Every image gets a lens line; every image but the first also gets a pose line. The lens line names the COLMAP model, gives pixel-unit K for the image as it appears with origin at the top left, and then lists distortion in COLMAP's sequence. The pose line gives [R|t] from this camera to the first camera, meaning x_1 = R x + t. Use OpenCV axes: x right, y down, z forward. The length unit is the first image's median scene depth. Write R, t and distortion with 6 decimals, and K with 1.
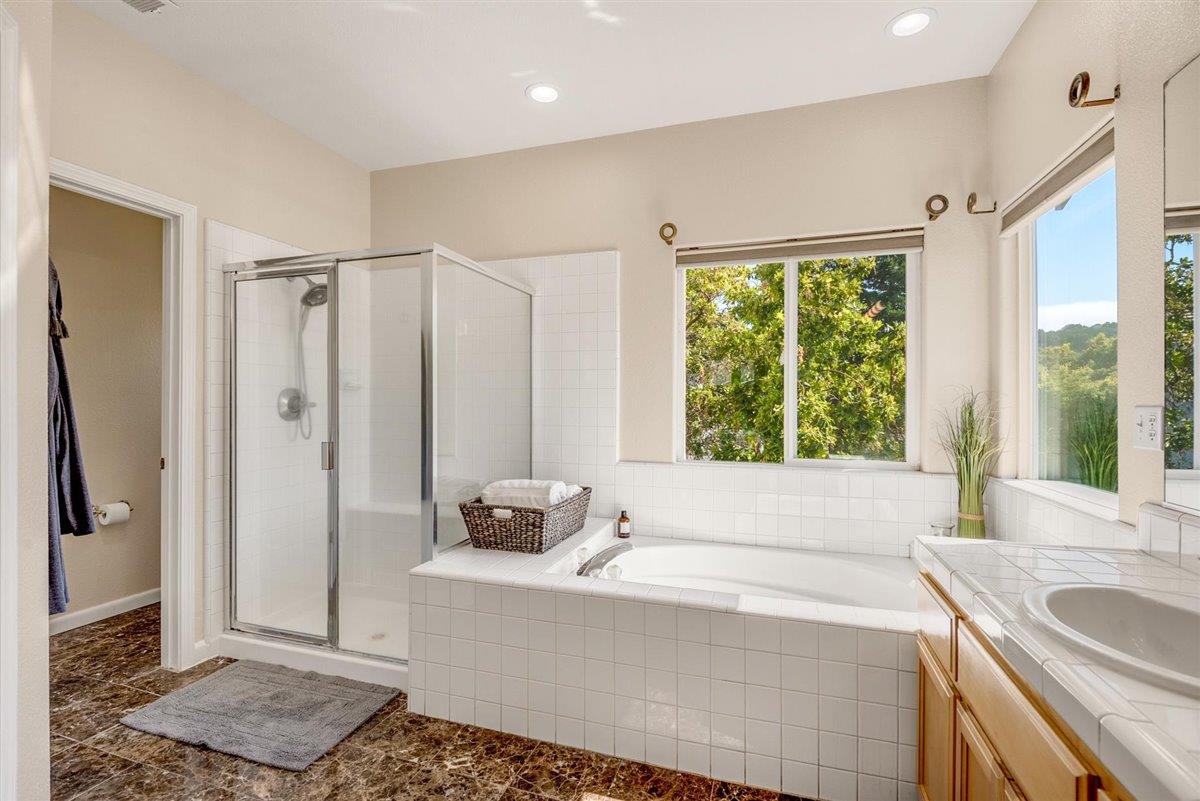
lens RADIAL K [[532.3, 0, 604.9], [0, 532.3, 404.1], [0, 0, 1]] dist [0.024381, -0.023711]
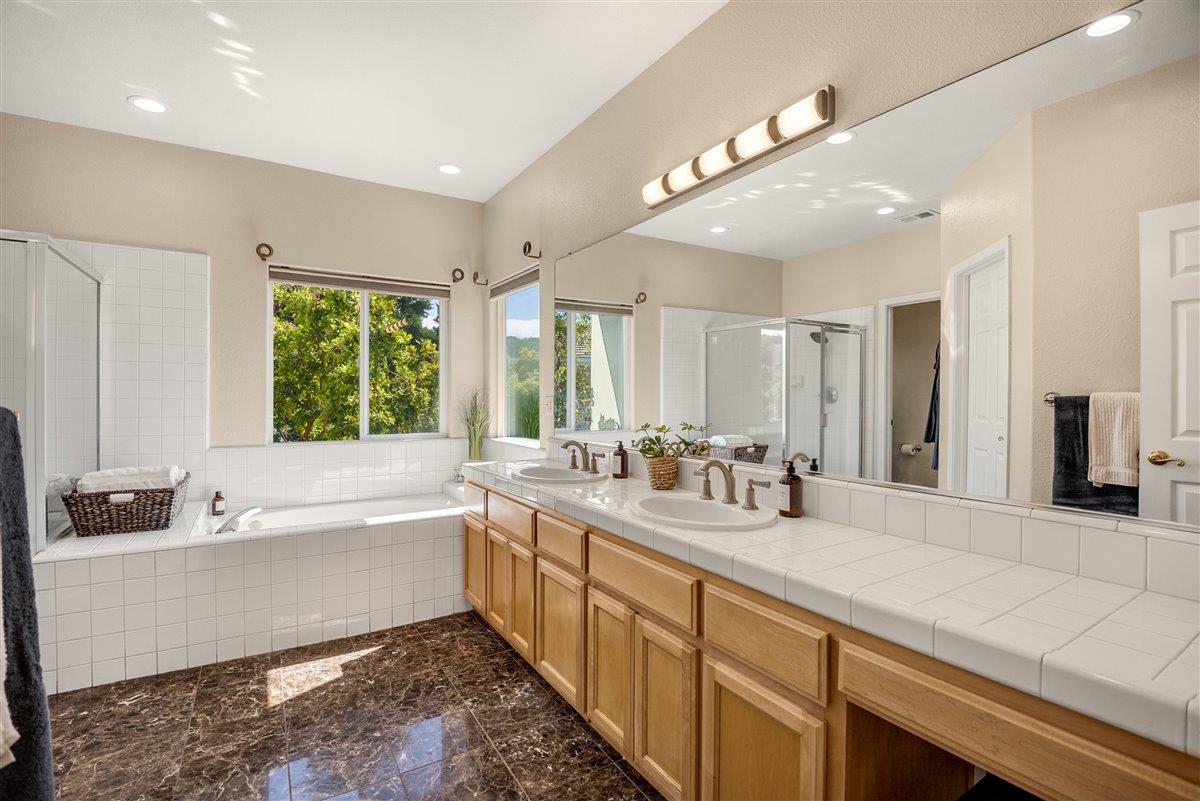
lens RADIAL K [[536.4, 0, 595.7], [0, 536.4, 397.6], [0, 0, 1]] dist [0.027656, -0.024411]
pose [[0.642107, -0.001704, 0.766613, -0.385172], [-0.000983, 0.999995, 0.003045, -0.000101], [-0.766615, -0.002709, 0.642102, -0.394867]]
